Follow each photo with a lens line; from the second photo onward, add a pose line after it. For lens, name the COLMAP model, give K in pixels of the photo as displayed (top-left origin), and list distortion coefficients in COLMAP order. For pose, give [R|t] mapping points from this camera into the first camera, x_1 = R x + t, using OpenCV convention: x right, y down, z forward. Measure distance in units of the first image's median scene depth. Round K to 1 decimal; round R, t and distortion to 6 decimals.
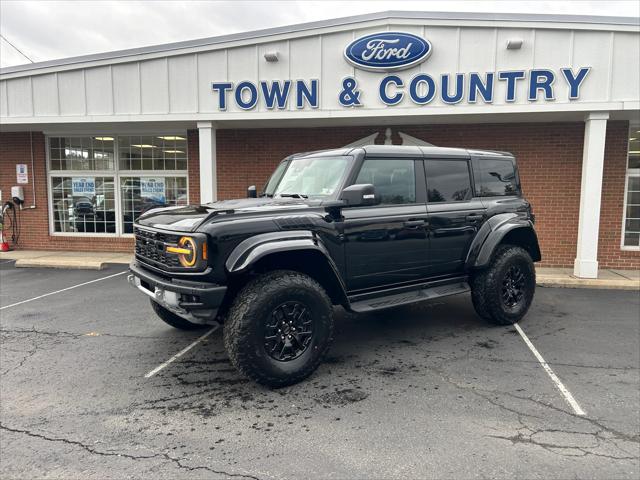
lens RADIAL K [[482.4, 0, 316.7], [0, 482.4, 243.9], [0, 0, 1]] dist [0.053627, -0.055990]
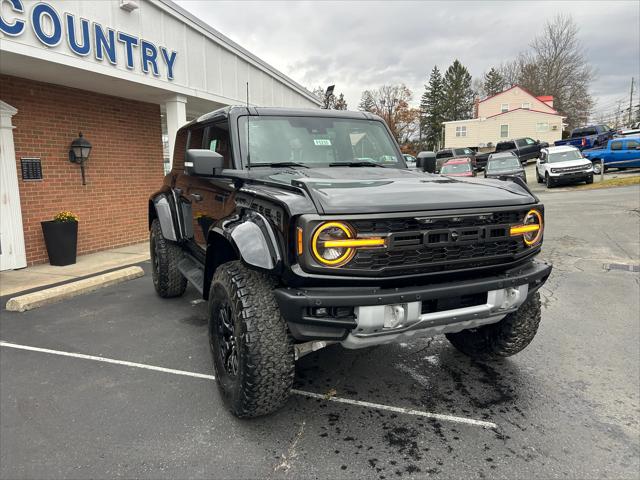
lens RADIAL K [[482.4, 0, 319.1], [0, 482.4, 238.8], [0, 0, 1]] dist [0.053627, -0.055990]
pose [[0.167957, -0.143047, 0.975360, -0.488699], [0.121233, 0.984903, 0.123570, -0.047627], [-0.978311, 0.097491, 0.182764, 0.522021]]
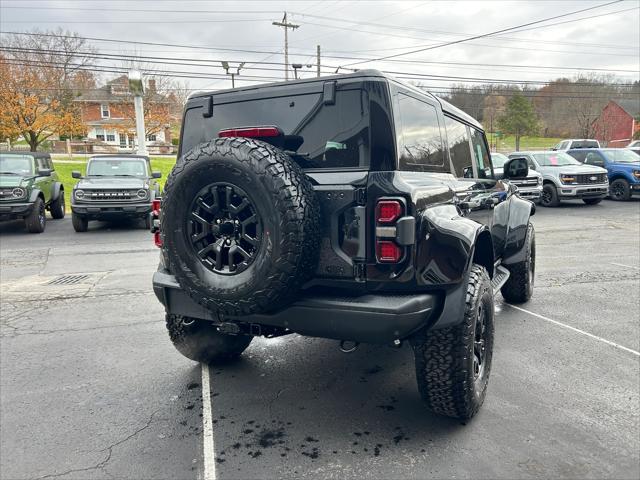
lens RADIAL K [[482.4, 0, 315.6], [0, 482.4, 243.6], [0, 0, 1]] dist [0.053627, -0.055990]
pose [[-0.902220, 0.076362, -0.424462, 0.366432], [-0.027358, 0.972084, 0.233032, -0.111789], [0.430407, 0.221858, -0.874945, 1.101994]]
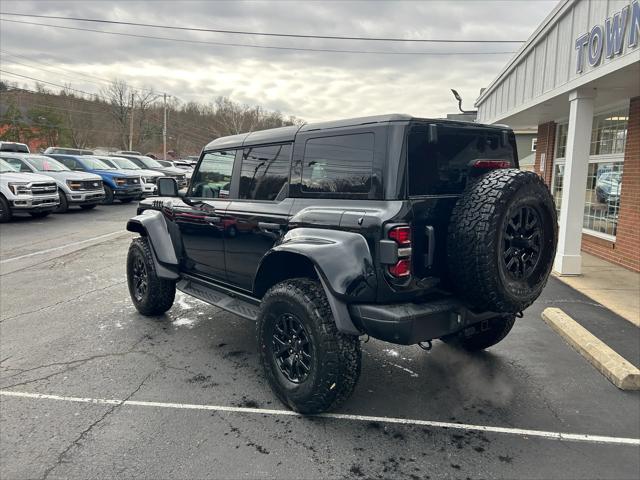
lens RADIAL K [[482.4, 0, 314.8], [0, 482.4, 244.2], [0, 0, 1]] dist [0.053627, -0.055990]
pose [[0.052845, 0.144645, -0.988071, 0.644672], [-0.111919, 0.984078, 0.138075, -0.082883], [0.992311, 0.103288, 0.068192, 0.641332]]
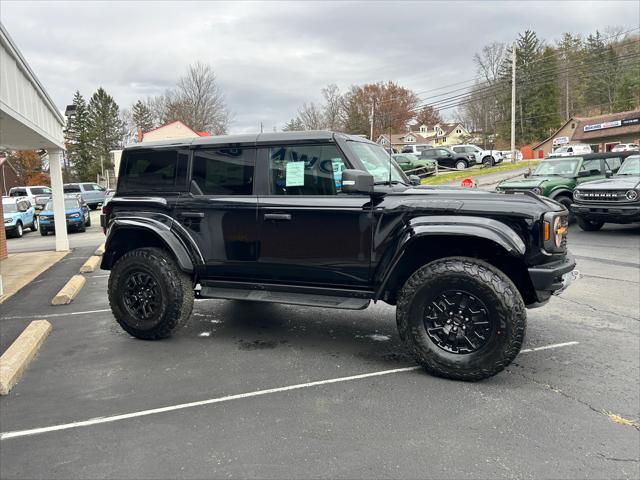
lens RADIAL K [[482.4, 0, 315.3], [0, 482.4, 235.4], [0, 0, 1]] dist [0.053627, -0.055990]
pose [[-0.504709, -0.063979, 0.860915, -0.469483], [0.123970, 0.981543, 0.145621, -0.093254], [-0.854342, 0.180224, -0.487462, 0.953644]]
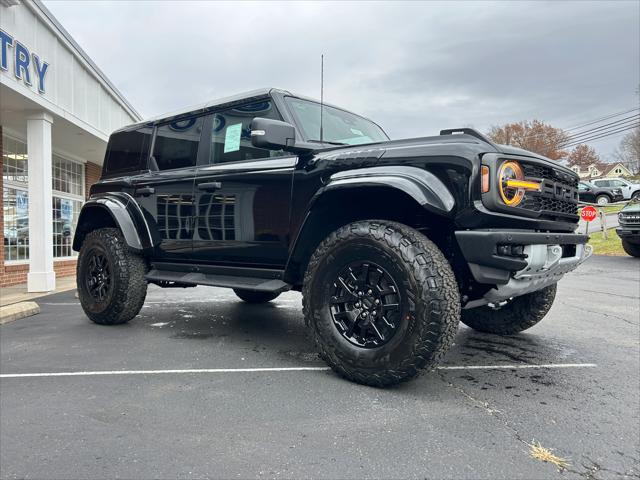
lens RADIAL K [[482.4, 0, 317.1], [0, 482.4, 238.2], [0, 0, 1]] dist [0.053627, -0.055990]
pose [[-0.251016, 0.001055, 0.967982, -0.469333], [0.112884, 0.993208, 0.028191, 0.002998], [-0.961378, 0.116346, -0.249431, 0.758206]]
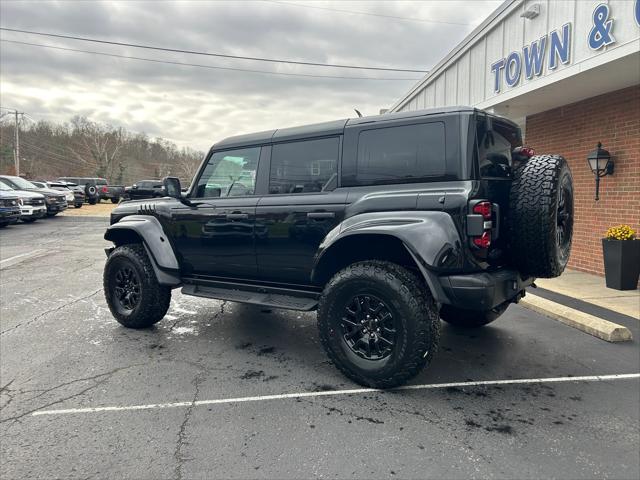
lens RADIAL K [[482.4, 0, 315.2], [0, 482.4, 242.9], [0, 0, 1]] dist [0.053627, -0.055990]
pose [[0.309935, 0.087915, -0.946684, 0.635605], [-0.087535, 0.994125, 0.063662, -0.036355], [0.946720, 0.063137, 0.315810, 0.480768]]
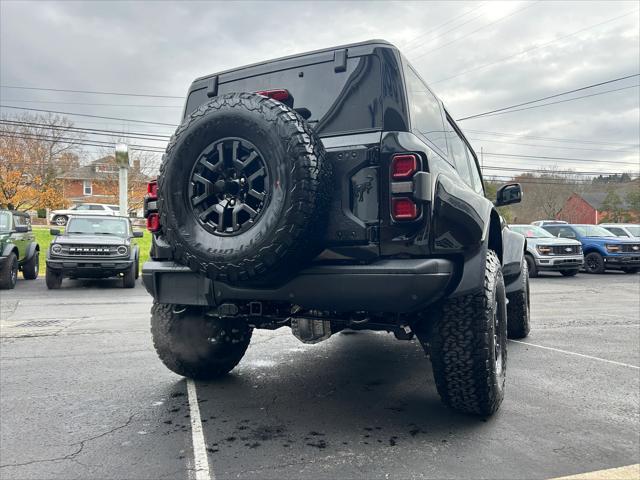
lens RADIAL K [[482.4, 0, 316.4], [0, 482.4, 244.9], [0, 0, 1]] dist [0.053627, -0.055990]
pose [[-0.881311, -0.013116, -0.472354, 0.377069], [-0.048223, 0.996892, 0.062292, -0.037389], [0.470069, 0.077677, -0.879205, 1.087732]]
